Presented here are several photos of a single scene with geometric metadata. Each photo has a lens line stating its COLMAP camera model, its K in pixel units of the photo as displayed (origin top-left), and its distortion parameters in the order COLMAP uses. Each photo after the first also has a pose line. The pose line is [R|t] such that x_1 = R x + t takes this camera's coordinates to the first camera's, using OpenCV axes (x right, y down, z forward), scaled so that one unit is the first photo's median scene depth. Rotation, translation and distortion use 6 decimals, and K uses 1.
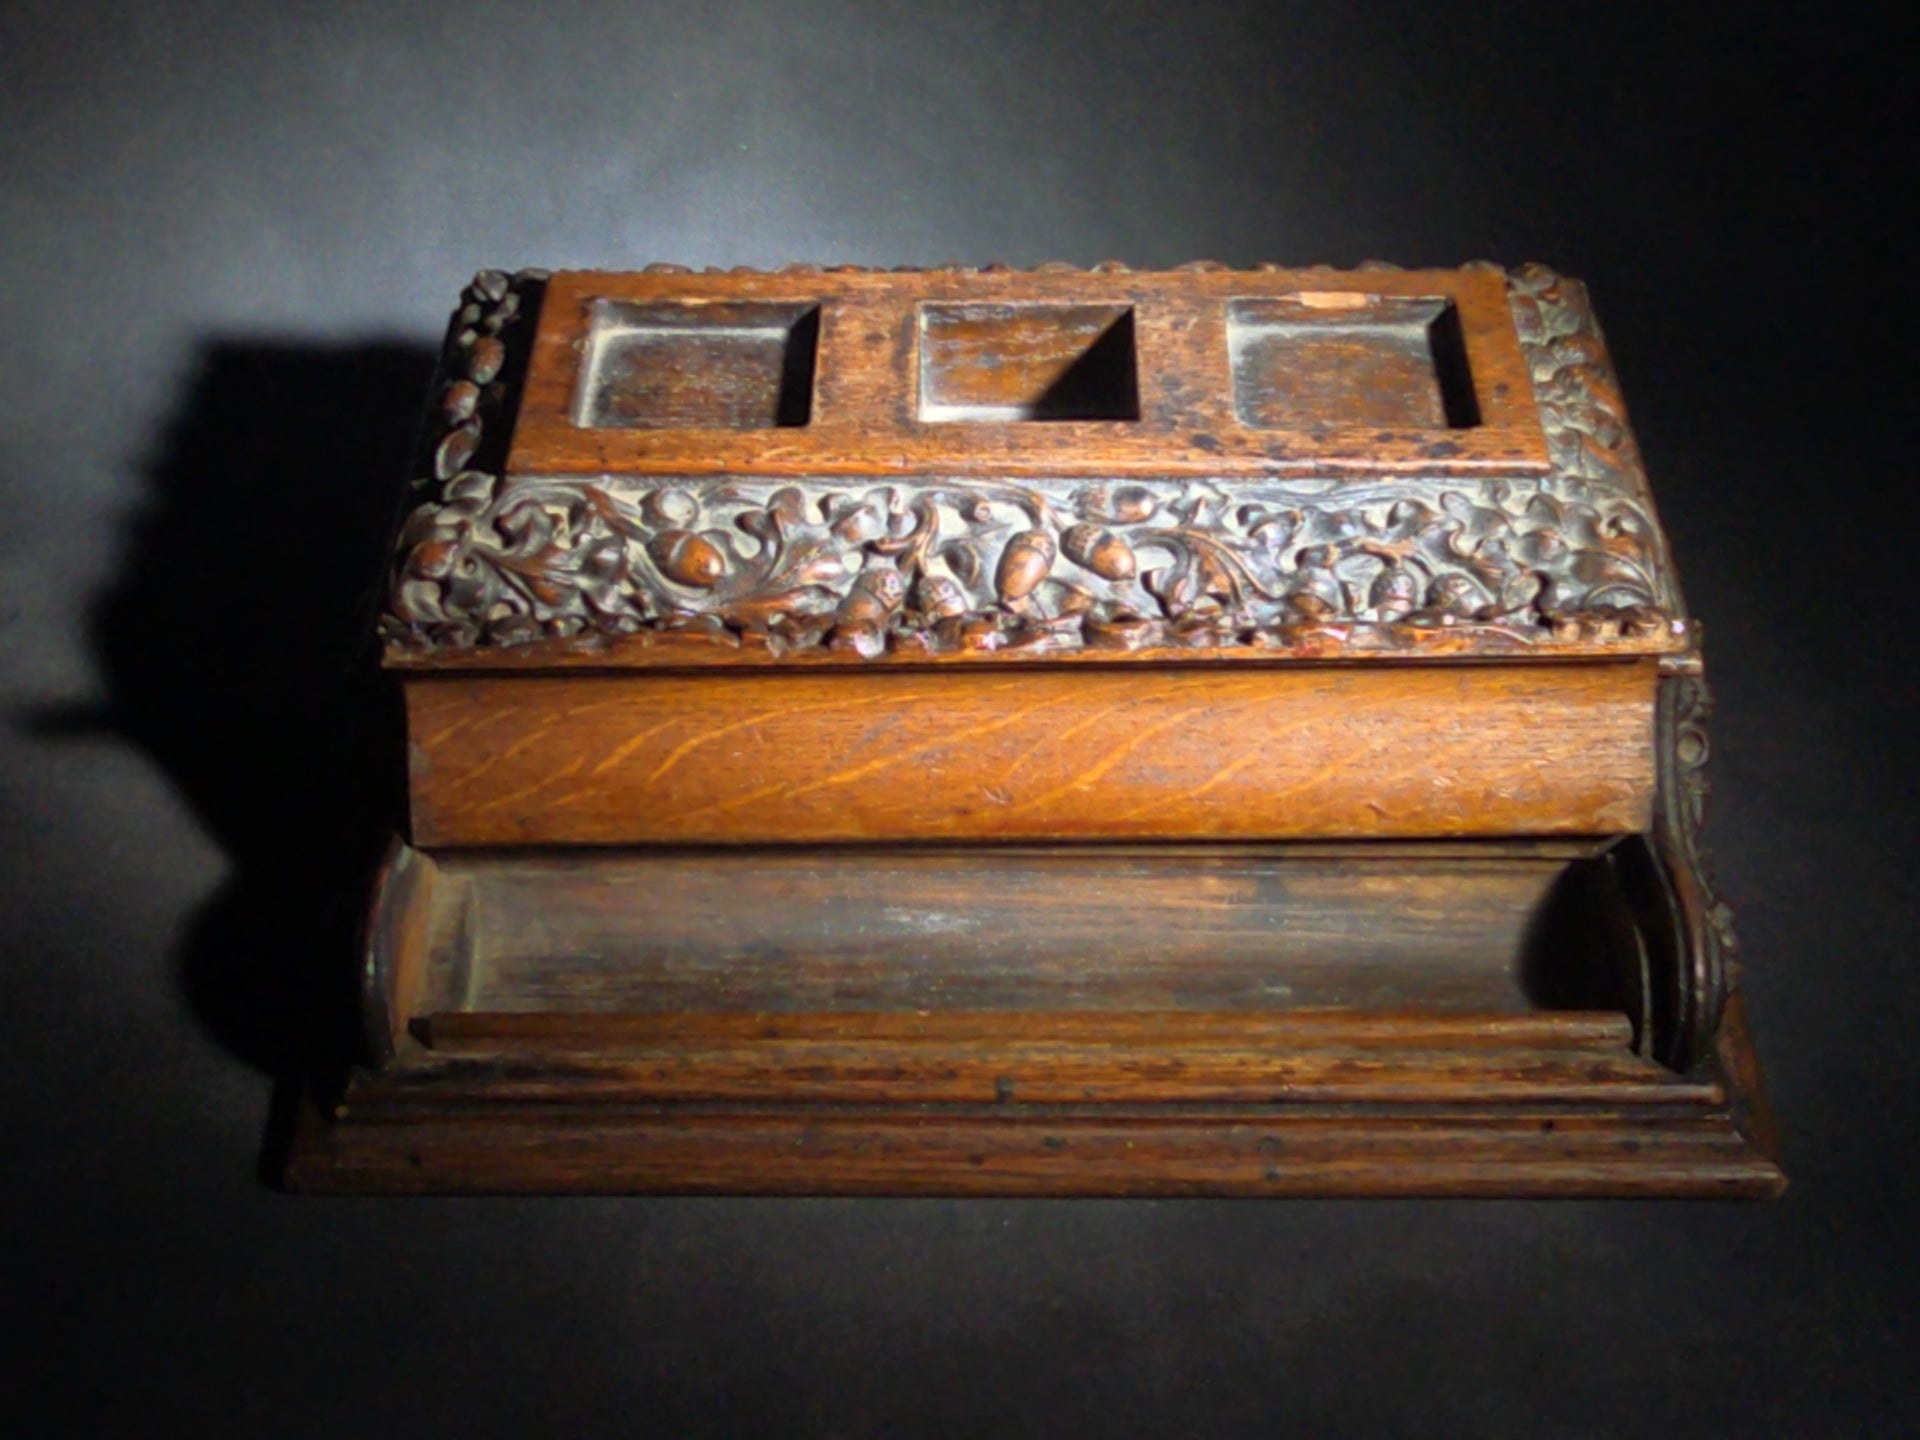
lens RADIAL K [[2747.0, 0, 898.1], [0, 2747.0, 717.4], [0, 0, 1]] dist [-0.050356, 0.007399]
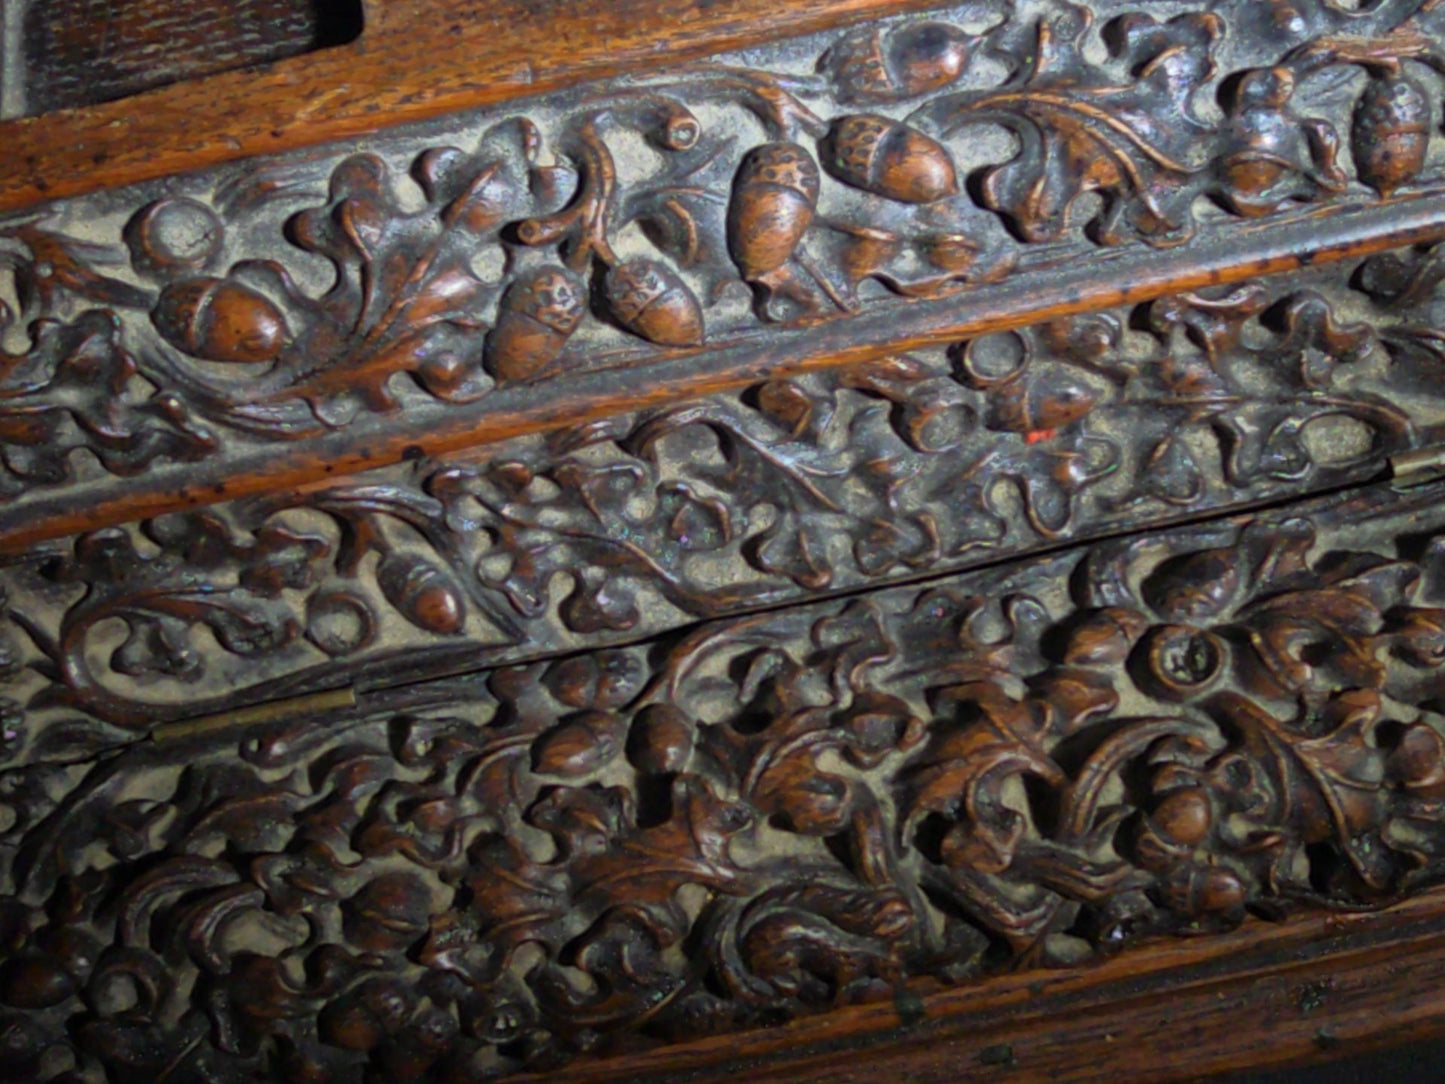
lens RADIAL K [[2118.2, 0, 693.4], [0, 2118.2, 547.9], [0, 0, 1]] dist [-0.030506, 0.062193]
pose [[0.974734, -0.220287, -0.036983, 0.030235], [0.219754, 0.916048, 0.335506, -0.144739], [-0.040029, -0.335157, 0.941312, 0.539589]]
